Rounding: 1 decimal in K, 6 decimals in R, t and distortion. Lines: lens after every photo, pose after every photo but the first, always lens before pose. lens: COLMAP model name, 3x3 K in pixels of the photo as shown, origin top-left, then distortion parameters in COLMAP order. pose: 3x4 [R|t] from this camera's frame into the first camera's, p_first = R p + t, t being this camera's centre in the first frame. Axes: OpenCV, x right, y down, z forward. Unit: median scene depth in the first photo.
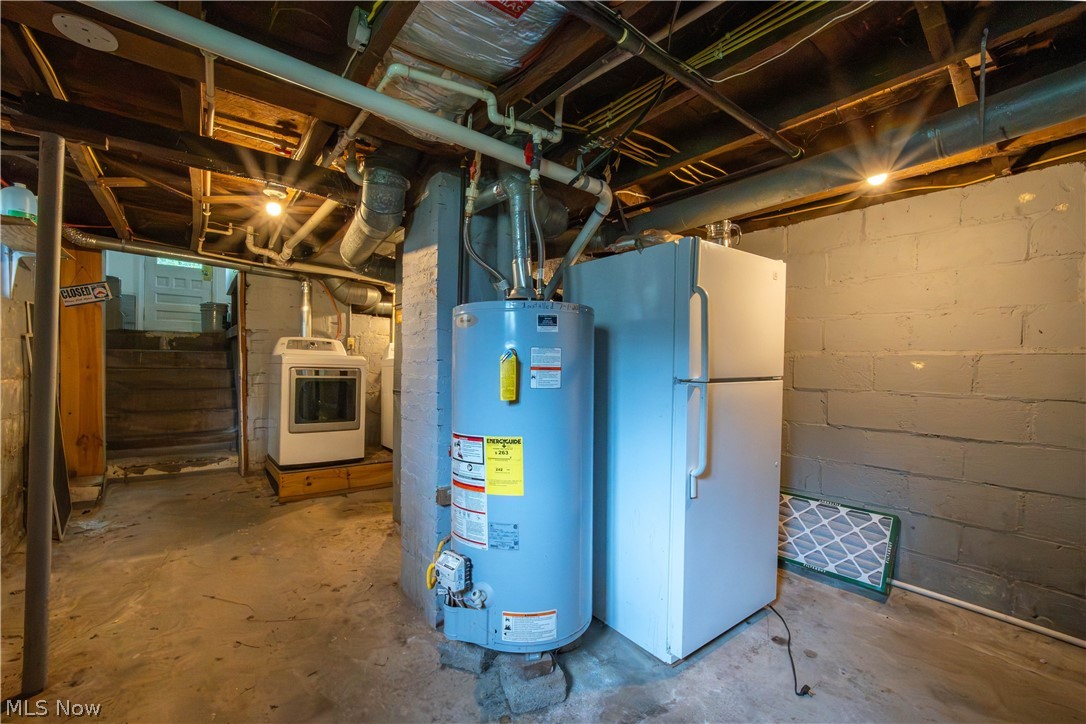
lens RADIAL K [[460.5, 0, 547.4], [0, 460.5, 364.4], [0, 0, 1]] dist [-0.007811, -0.000968]
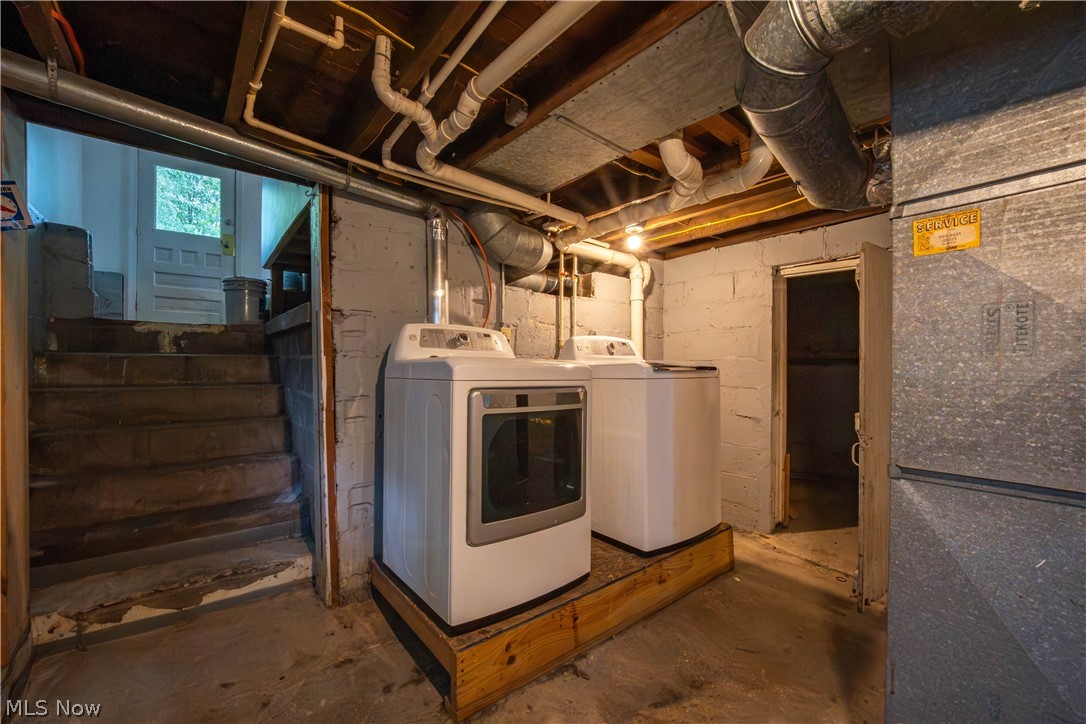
lens RADIAL K [[430.3, 0, 539.9], [0, 430.3, 363.6], [0, 0, 1]] dist [-0.013279, 0.001972]
pose [[0.999737, -0.009819, 0.020715, -0.431698], [0.009945, 0.999933, -0.005966, -0.011821], [-0.020655, 0.006170, 0.999768, 0.518808]]
